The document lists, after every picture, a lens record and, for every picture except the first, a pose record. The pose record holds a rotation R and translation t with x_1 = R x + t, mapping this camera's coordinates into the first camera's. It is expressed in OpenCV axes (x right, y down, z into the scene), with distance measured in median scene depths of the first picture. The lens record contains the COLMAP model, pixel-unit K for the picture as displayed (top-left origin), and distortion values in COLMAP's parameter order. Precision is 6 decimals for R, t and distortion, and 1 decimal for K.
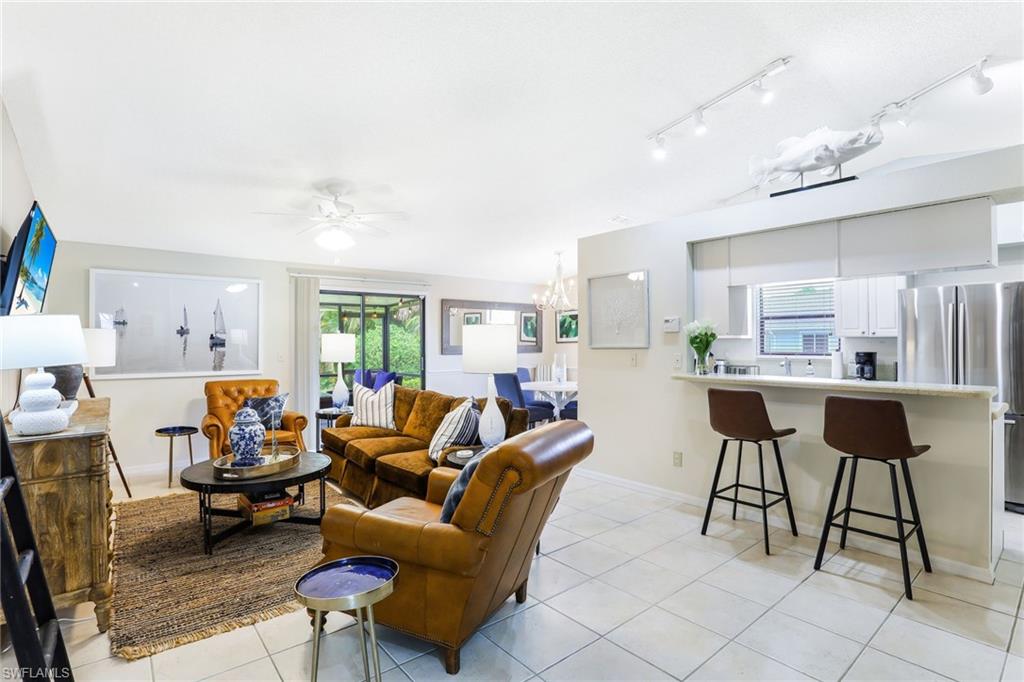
lens RADIAL K [[496.7, 0, 528.2], [0, 496.7, 346.3], [0, 0, 1]] dist [0.000136, -0.000136]
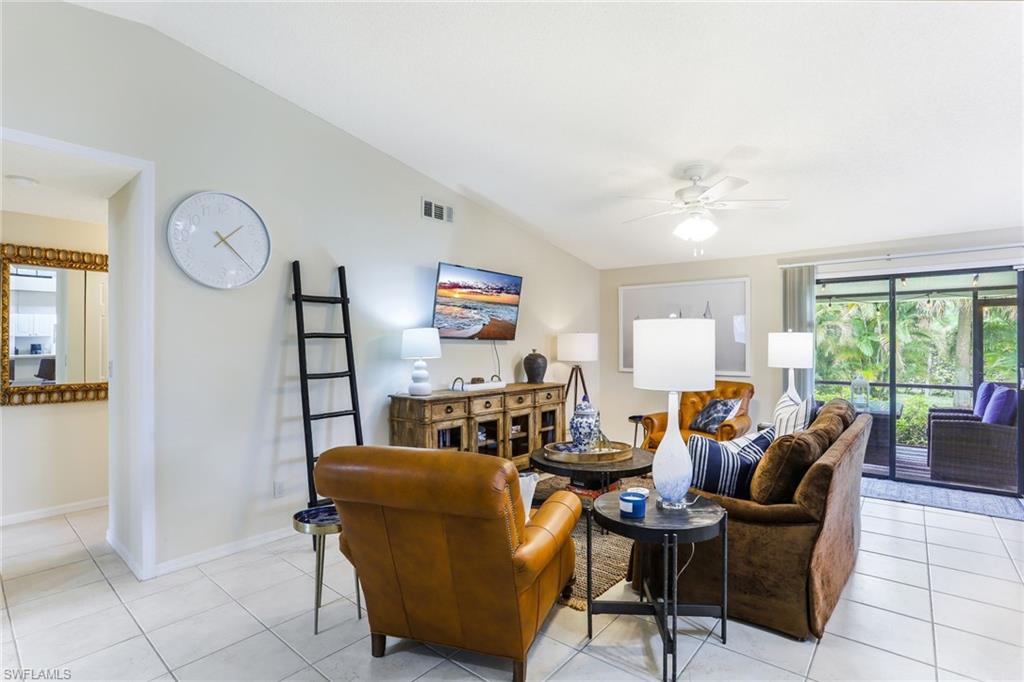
lens RADIAL K [[504.8, 0, 508.5], [0, 504.8, 350.7], [0, 0, 1]] dist [-0.074583, 0.032825]
pose [[0.153471, 0.013360, -0.988063, 0.442944], [-0.004201, 0.999908, 0.012868, -0.006257], [0.988144, 0.002176, 0.153513, 0.526057]]
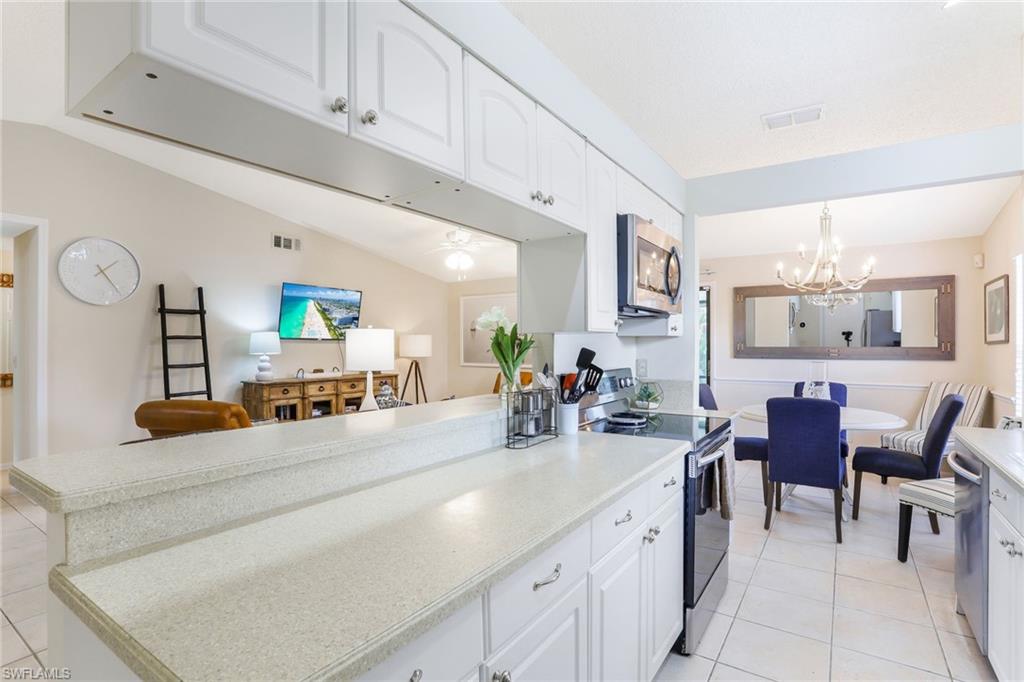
lens RADIAL K [[503.0, 0, 507.1], [0, 503.0, 344.5], [0, 0, 1]] dist [-0.070440, 0.032178]
pose [[0.251828, 0.005585, -0.967756, 0.853552], [-0.005295, 0.999976, 0.004394, -0.011891], [0.967758, 0.004018, 0.251852, 0.781737]]
